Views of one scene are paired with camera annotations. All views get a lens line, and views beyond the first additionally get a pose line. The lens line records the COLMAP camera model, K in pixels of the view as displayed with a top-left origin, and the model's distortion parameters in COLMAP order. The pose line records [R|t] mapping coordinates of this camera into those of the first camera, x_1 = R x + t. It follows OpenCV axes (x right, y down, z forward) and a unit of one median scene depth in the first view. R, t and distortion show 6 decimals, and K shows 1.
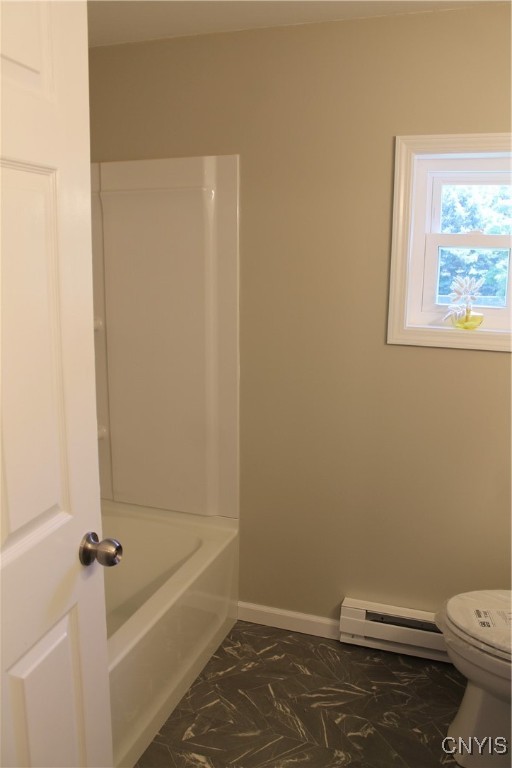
lens RADIAL K [[652.0, 0, 254.1], [0, 652.0, 381.9], [0, 0, 1]] dist [-0.152626, 0.133874]
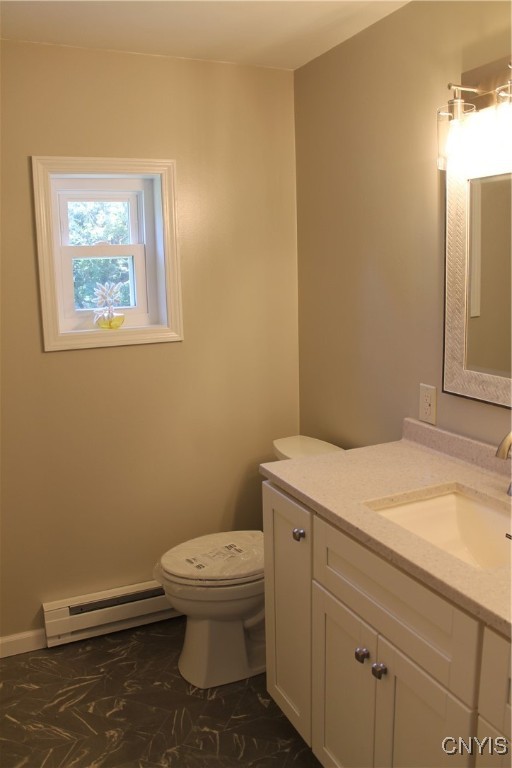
lens RADIAL K [[652.0, 0, 256.0], [0, 652.0, 381.2], [0, 0, 1]] dist [-0.152626, 0.133874]
pose [[0.708467, -0.161831, 0.686940, -0.287216], [0.172854, 0.983498, 0.053424, -0.008319], [-0.684249, 0.080891, 0.724748, 0.008487]]
